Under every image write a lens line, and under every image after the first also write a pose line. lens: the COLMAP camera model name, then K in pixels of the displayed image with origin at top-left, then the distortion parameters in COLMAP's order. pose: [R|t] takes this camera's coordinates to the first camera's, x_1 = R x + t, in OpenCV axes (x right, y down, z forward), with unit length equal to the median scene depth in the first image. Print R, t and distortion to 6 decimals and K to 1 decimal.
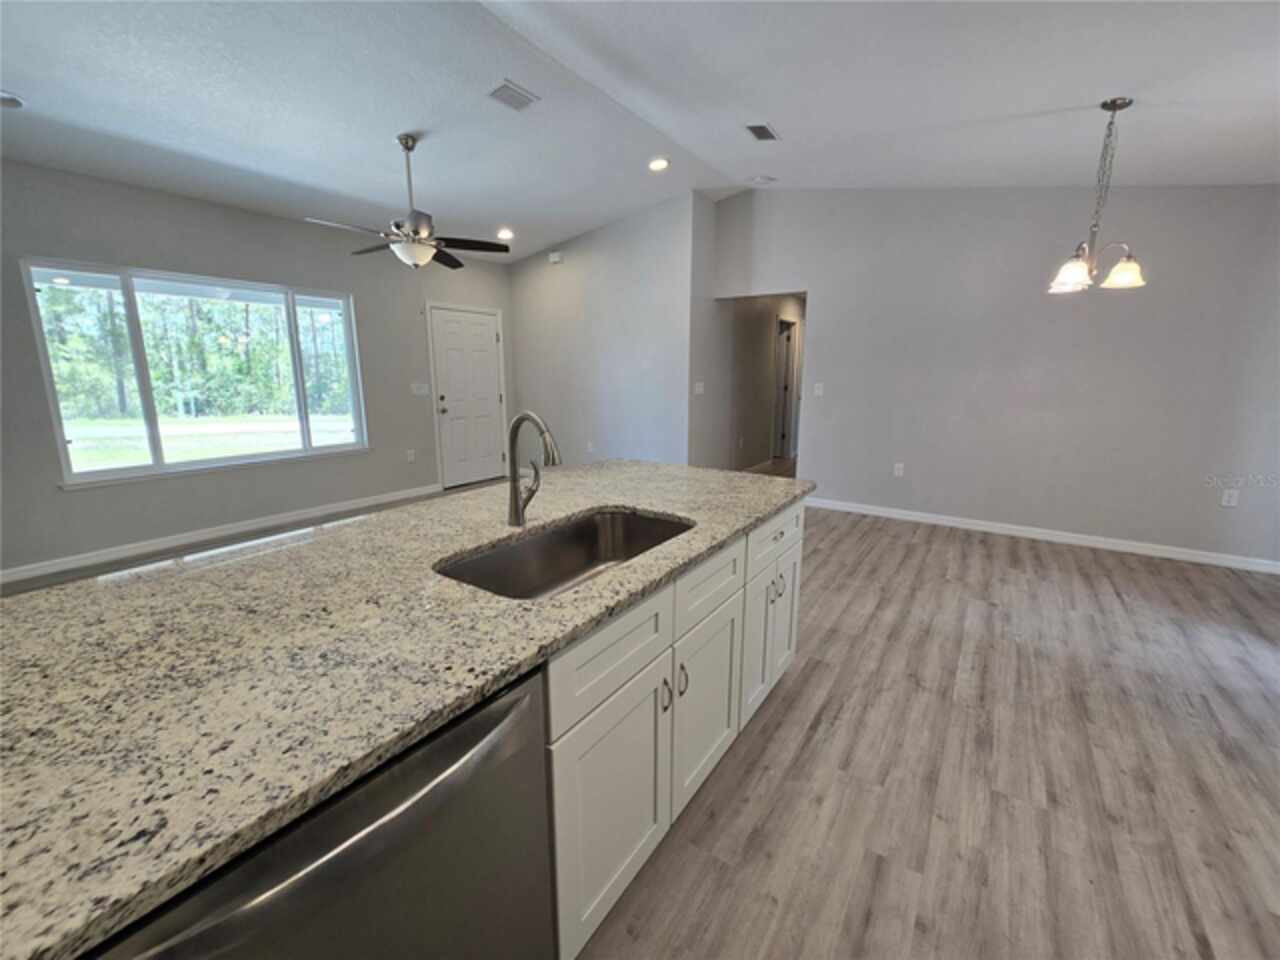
lens RADIAL K [[535.1, 0, 640.9], [0, 535.1, 477.6], [0, 0, 1]] dist [-0.001463, 0.000733]
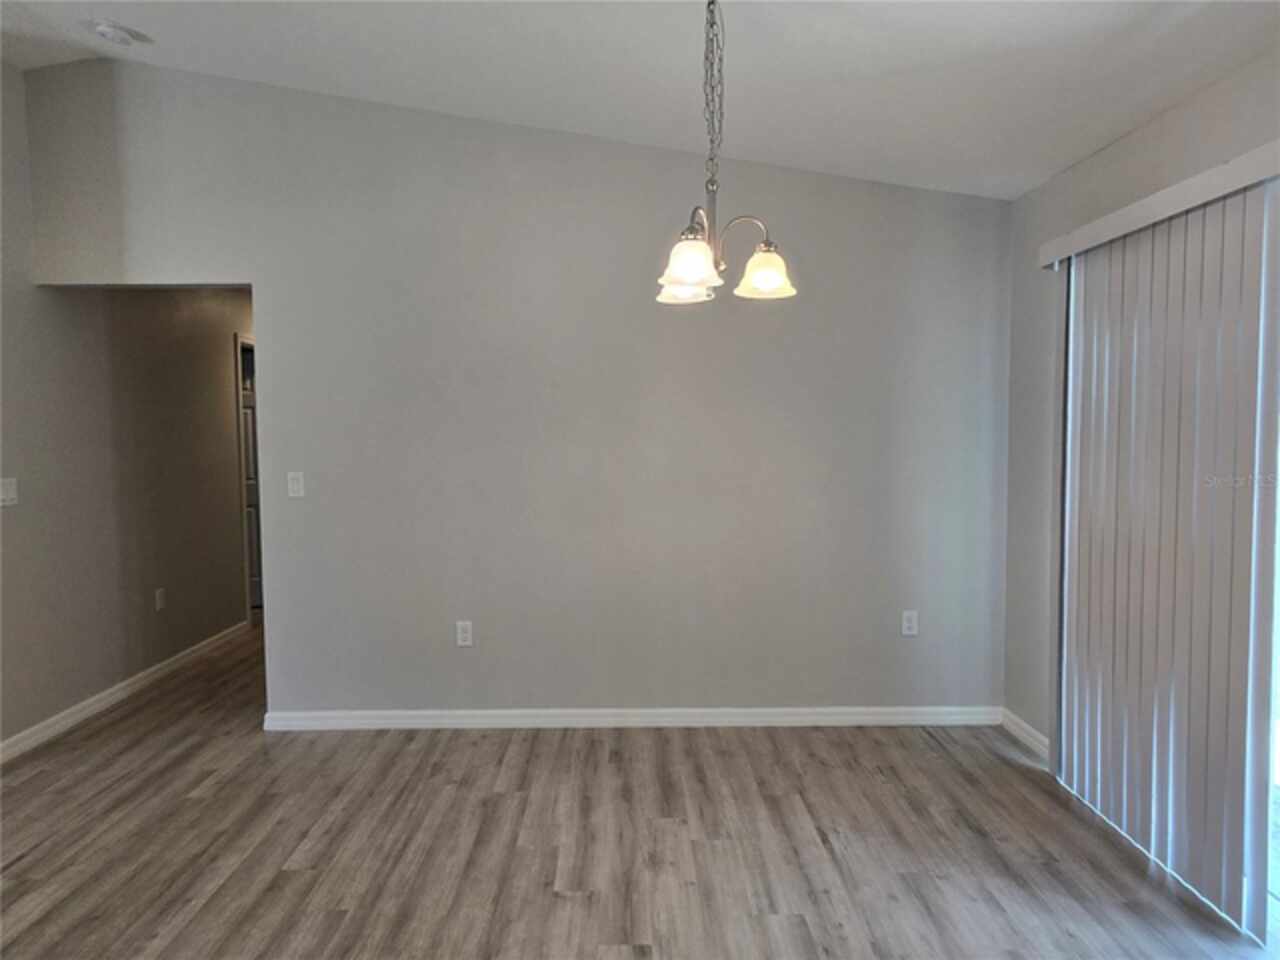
lens RADIAL K [[535.1, 0, 640.9], [0, 535.1, 477.6], [0, 0, 1]] dist [-0.001463, 0.000733]
pose [[0.827266, -0.072777, 0.557076, 0.406782], [0.121003, 0.991383, -0.050176, -0.137122], [-0.548624, 0.108917, 0.828944, 0.542424]]
